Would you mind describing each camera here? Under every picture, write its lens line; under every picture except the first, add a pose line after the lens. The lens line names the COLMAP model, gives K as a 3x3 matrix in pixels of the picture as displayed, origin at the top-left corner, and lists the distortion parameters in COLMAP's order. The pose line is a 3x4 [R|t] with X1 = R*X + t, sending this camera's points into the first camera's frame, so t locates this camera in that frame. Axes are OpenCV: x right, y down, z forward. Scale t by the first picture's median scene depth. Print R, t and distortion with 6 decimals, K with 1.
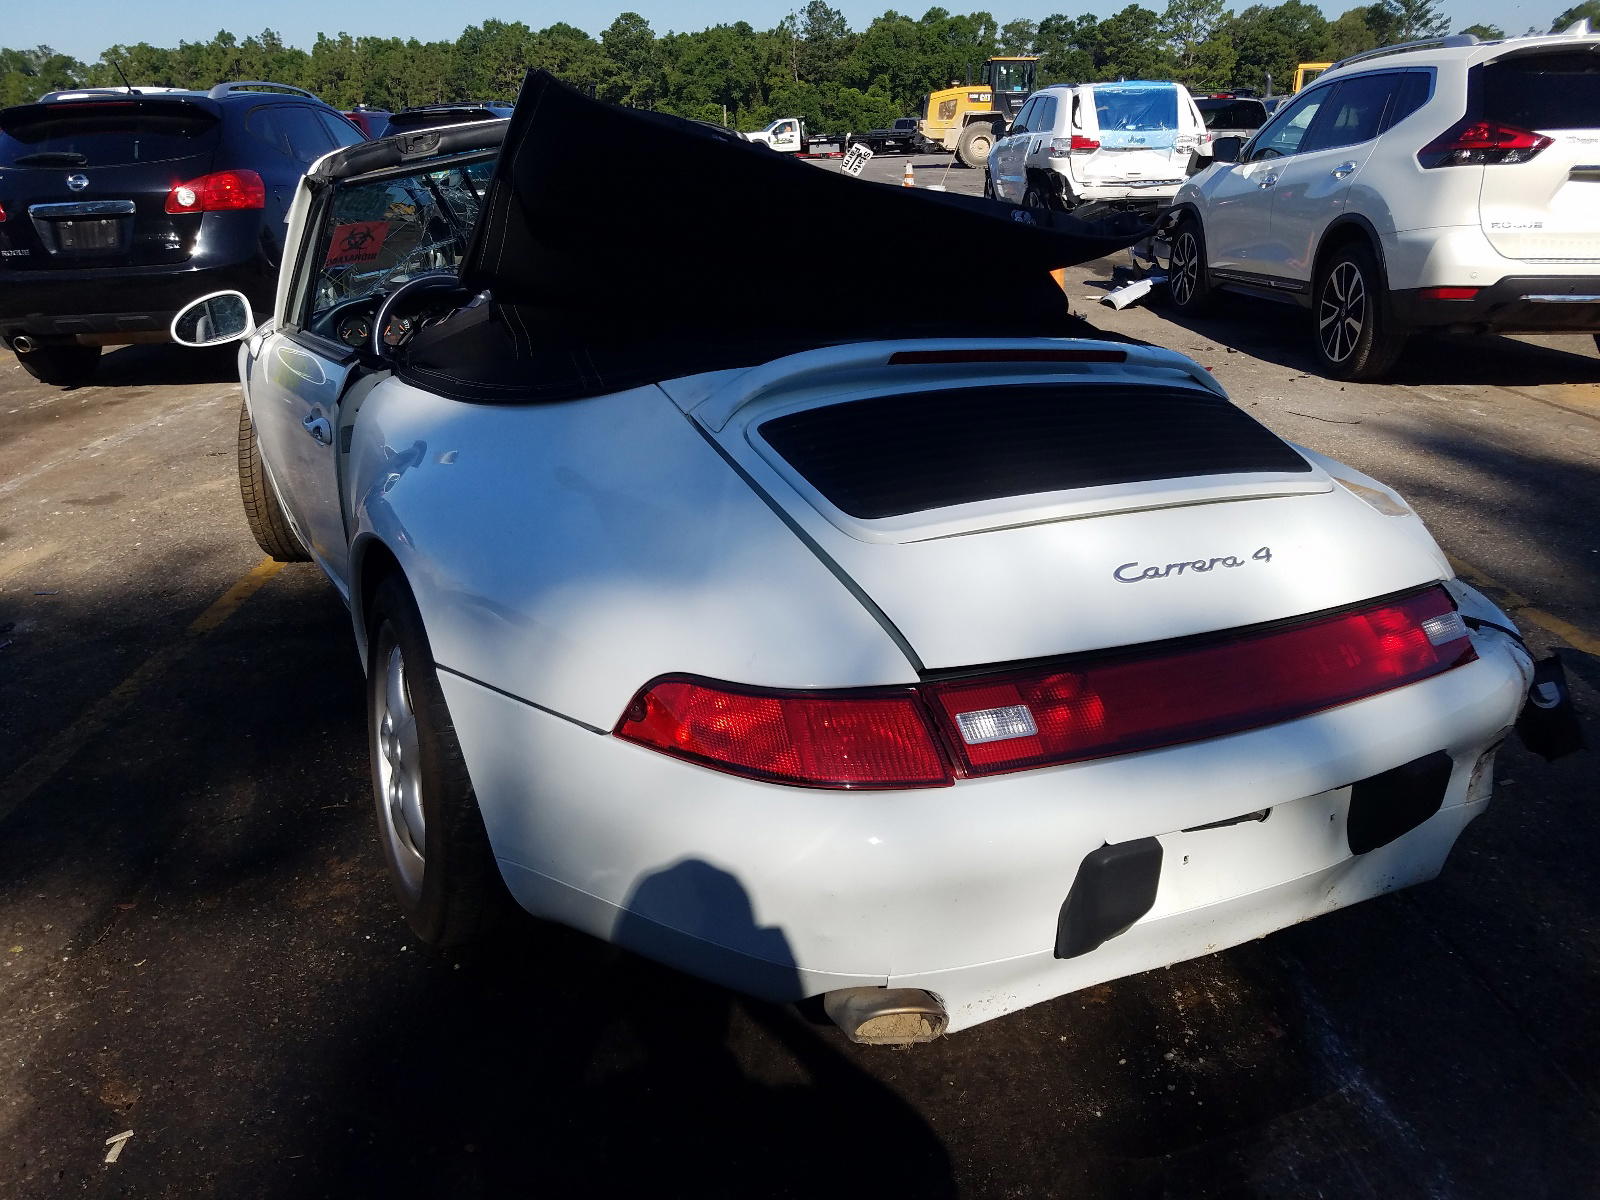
lens RADIAL K [[1197.1, 0, 799.1], [0, 1197.1, 599.3], [0, 0, 1]] dist [0.012012, -0.002851]
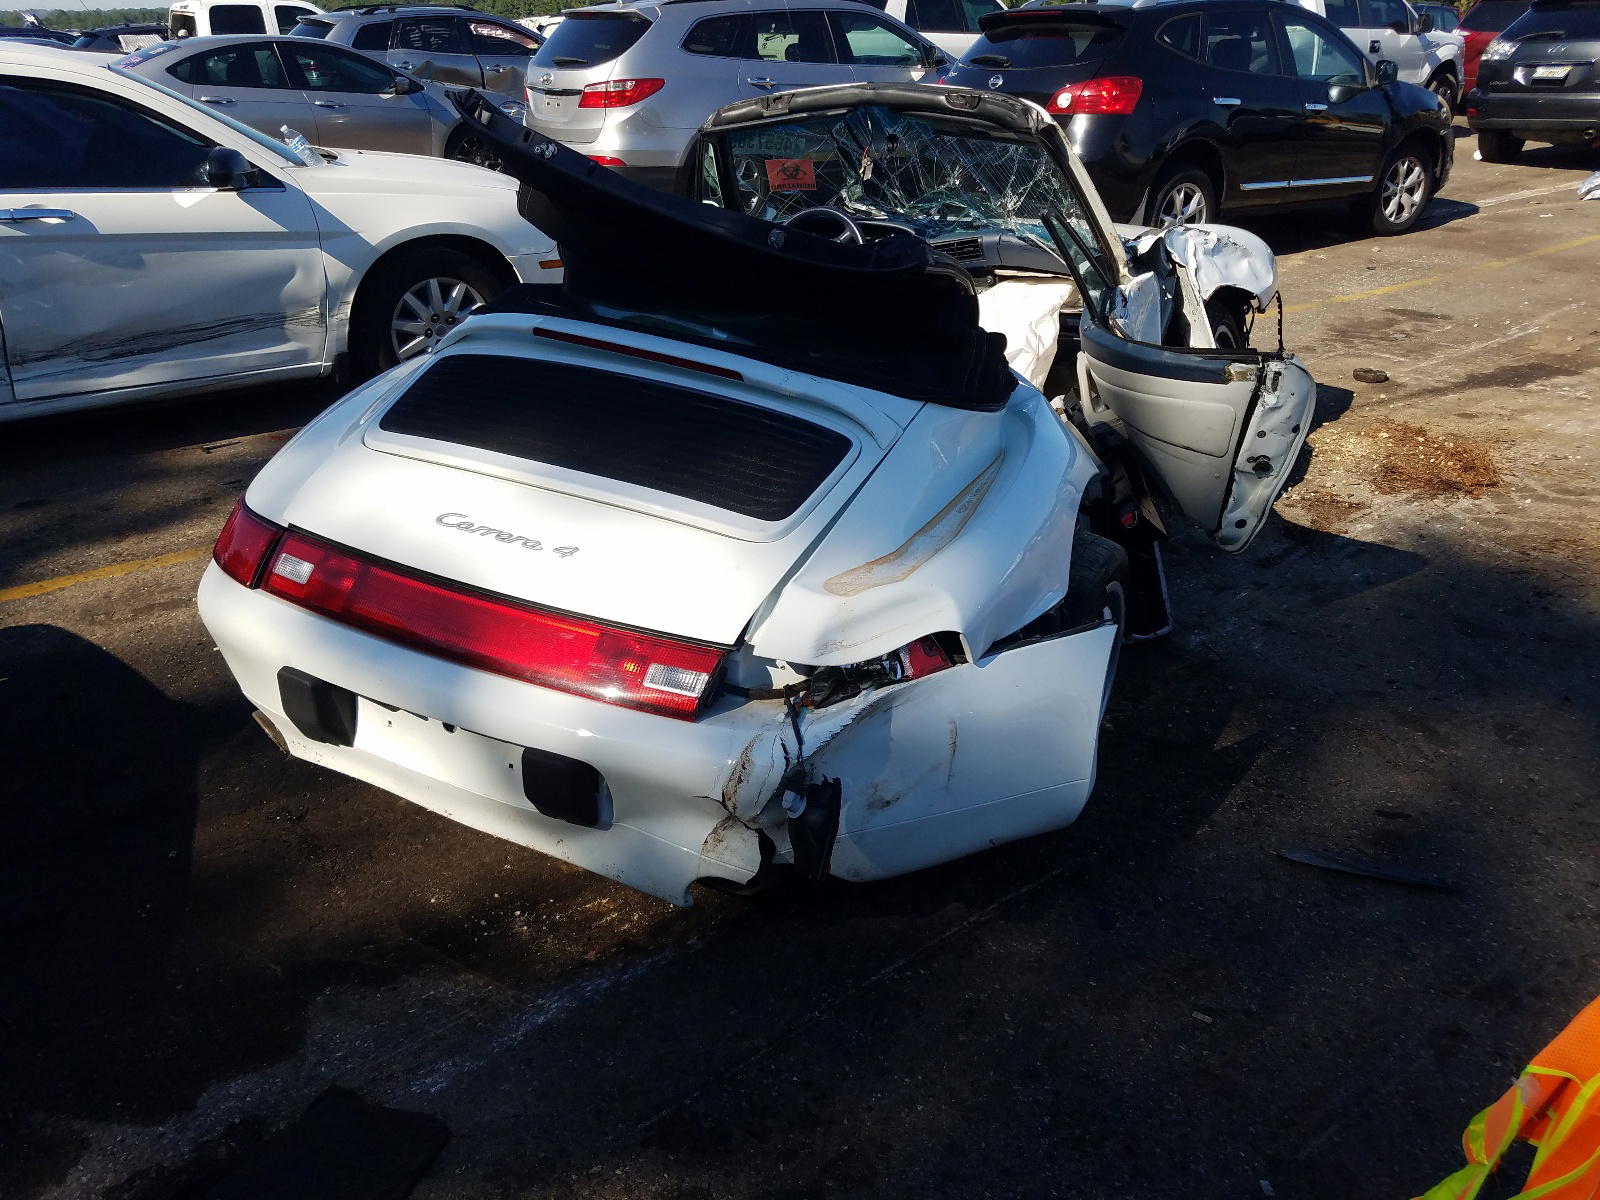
lens RADIAL K [[1197.1, 0, 790.4], [0, 1197.1, 590.3], [0, 0, 1]] dist [0.012012, -0.002851]
pose [[0.613224, 0.350744, -0.707767, 1.391179], [-0.287327, 0.933677, 0.213752, -0.321710], [0.735798, 0.072283, 0.673332, 0.367612]]
